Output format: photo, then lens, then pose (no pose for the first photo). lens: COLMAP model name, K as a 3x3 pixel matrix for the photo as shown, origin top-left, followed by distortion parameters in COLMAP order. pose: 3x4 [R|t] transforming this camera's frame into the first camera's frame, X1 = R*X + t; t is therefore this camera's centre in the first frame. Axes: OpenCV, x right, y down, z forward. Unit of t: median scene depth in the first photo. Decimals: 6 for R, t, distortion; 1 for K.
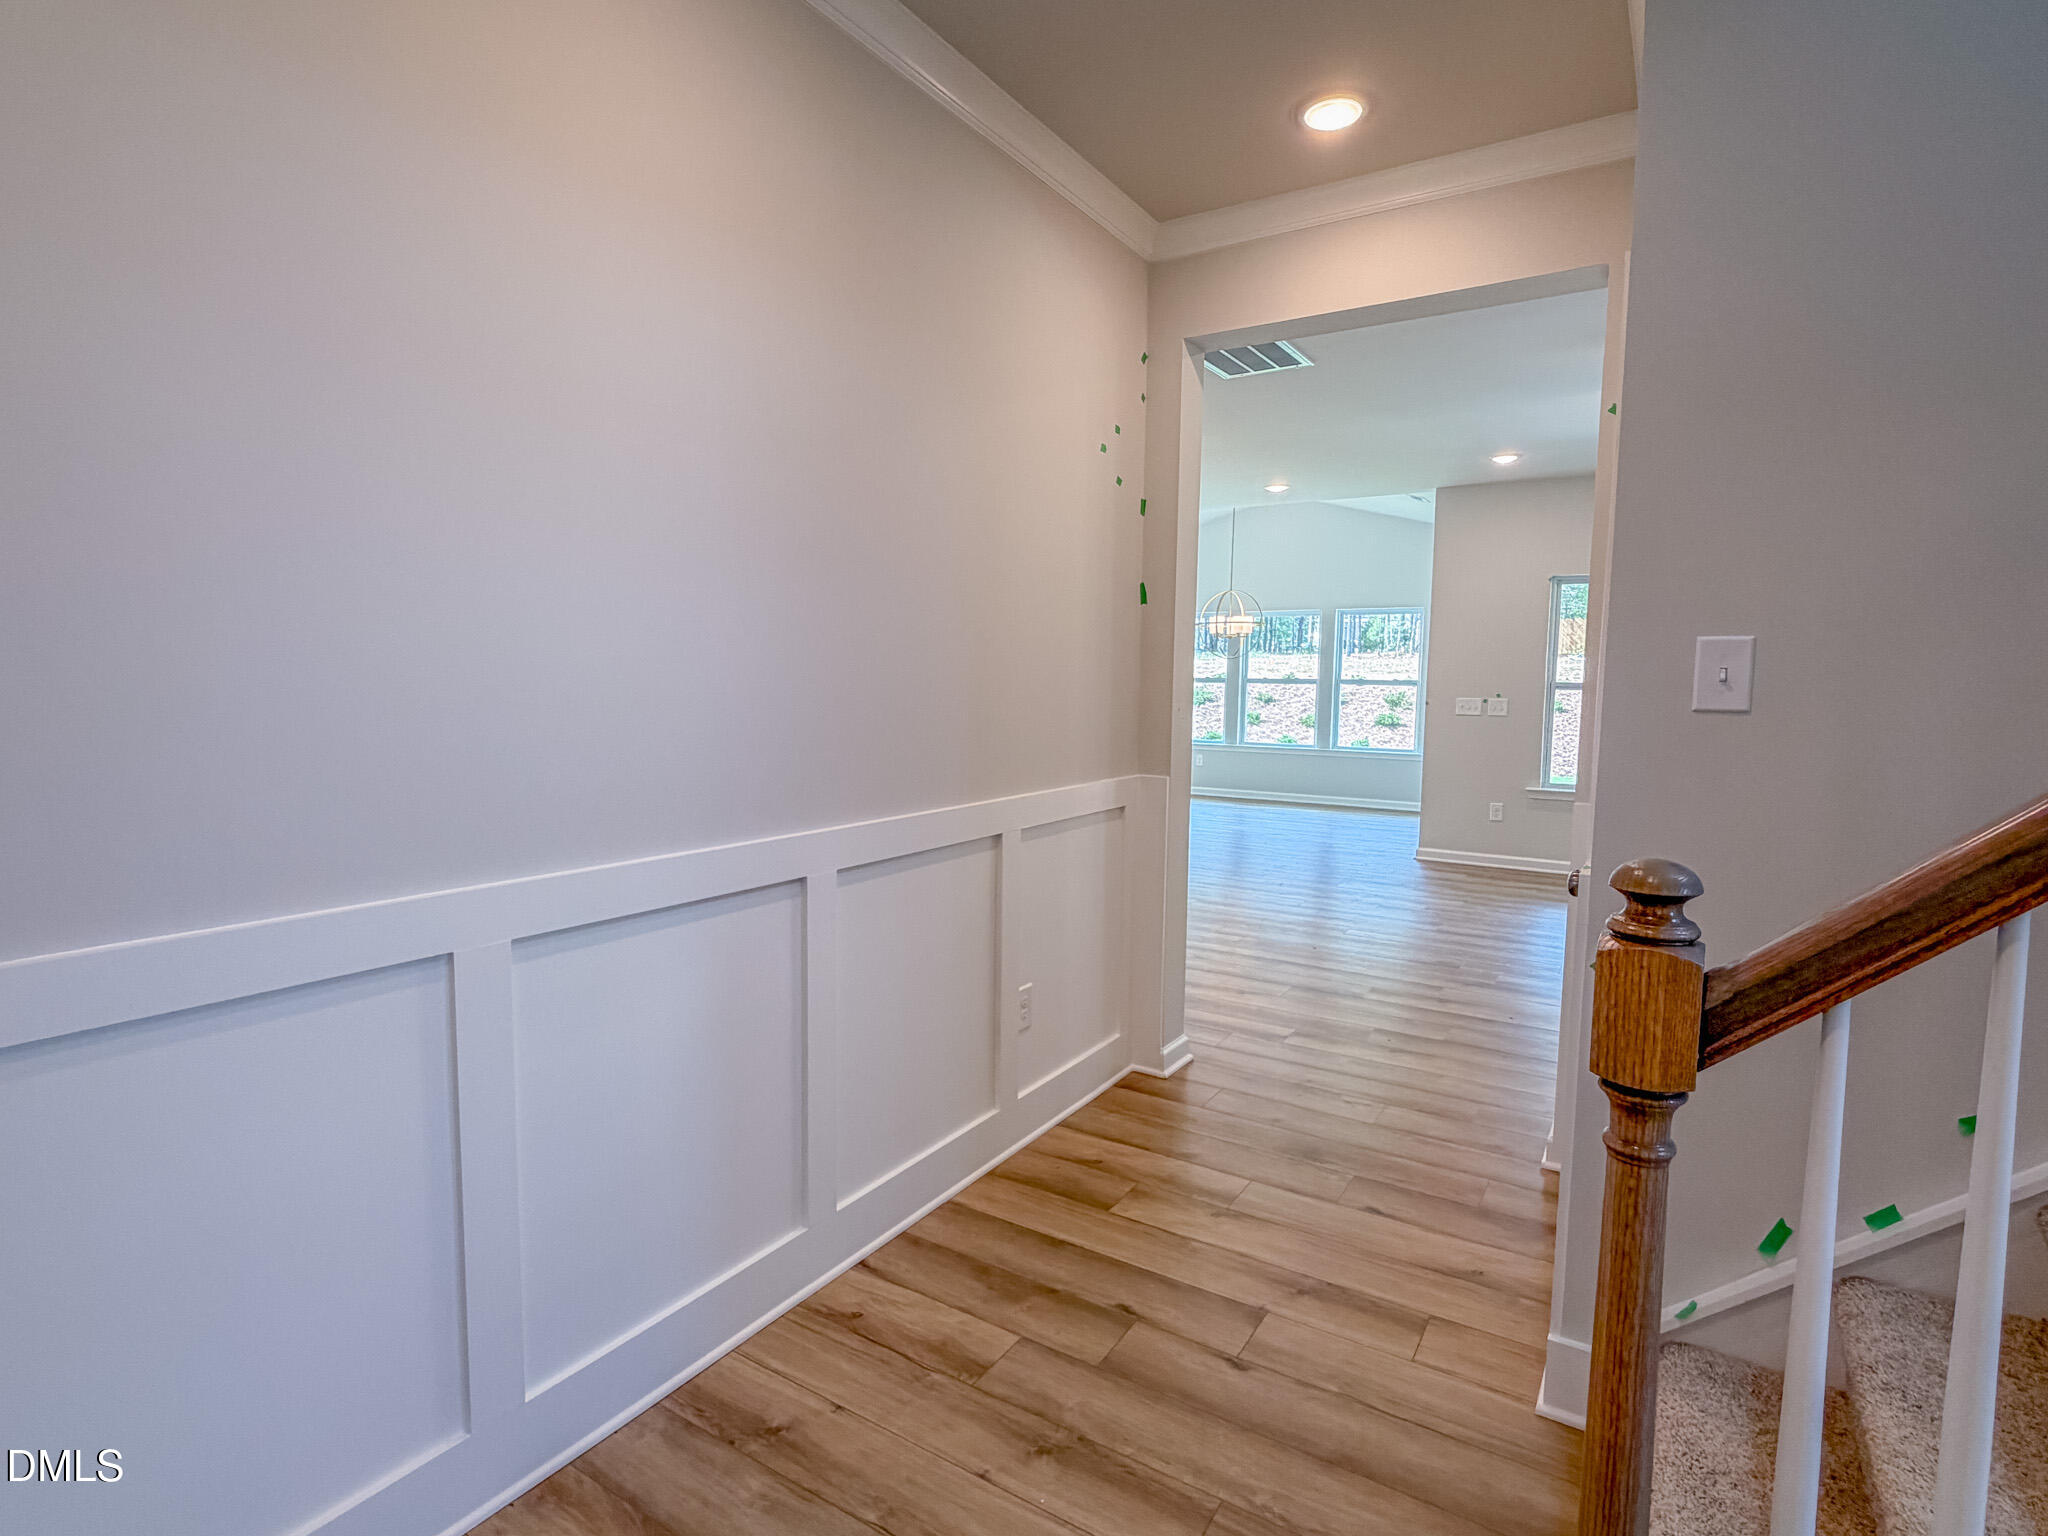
lens RADIAL K [[1044.9, 0, 1022.2], [0, 1044.9, 774.1], [0, 0, 1]] dist [-0.001225, -0.001252]
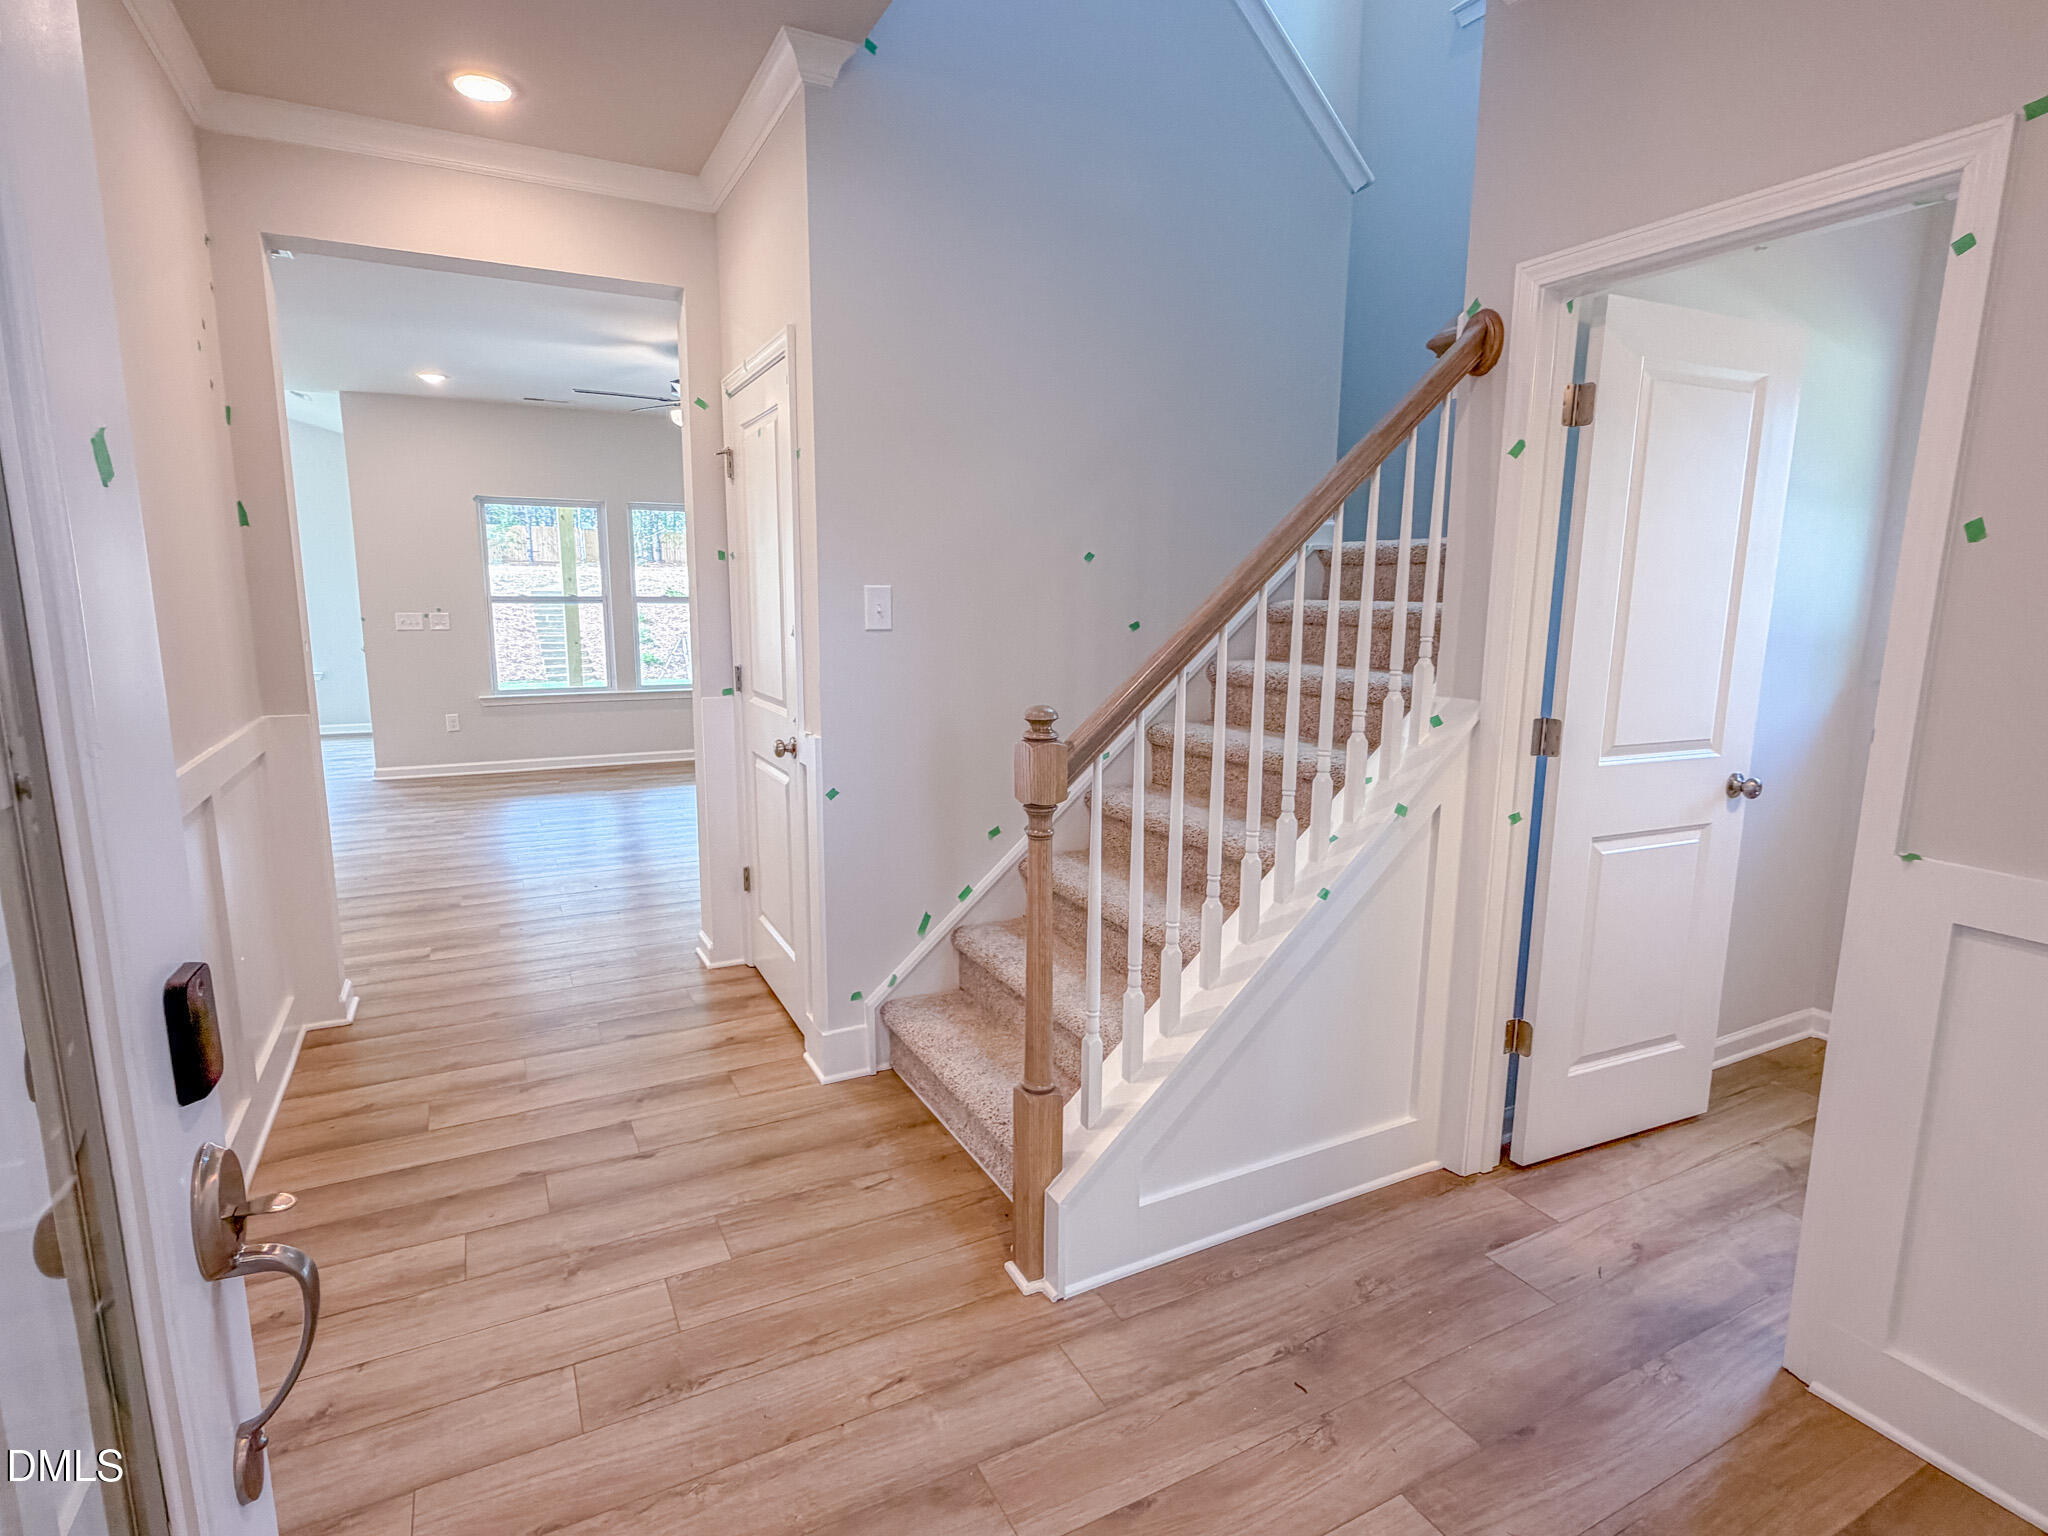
lens RADIAL K [[1044.9, 0, 1022.2], [0, 1044.9, 774.1], [0, 0, 1]] dist [-0.001225, -0.001252]
pose [[0.495471, -0.156536, 0.854403, -0.526293], [0.078682, 0.987672, 0.135325, -0.031097], [-0.865053, 0.000176, 0.501680, -0.039847]]
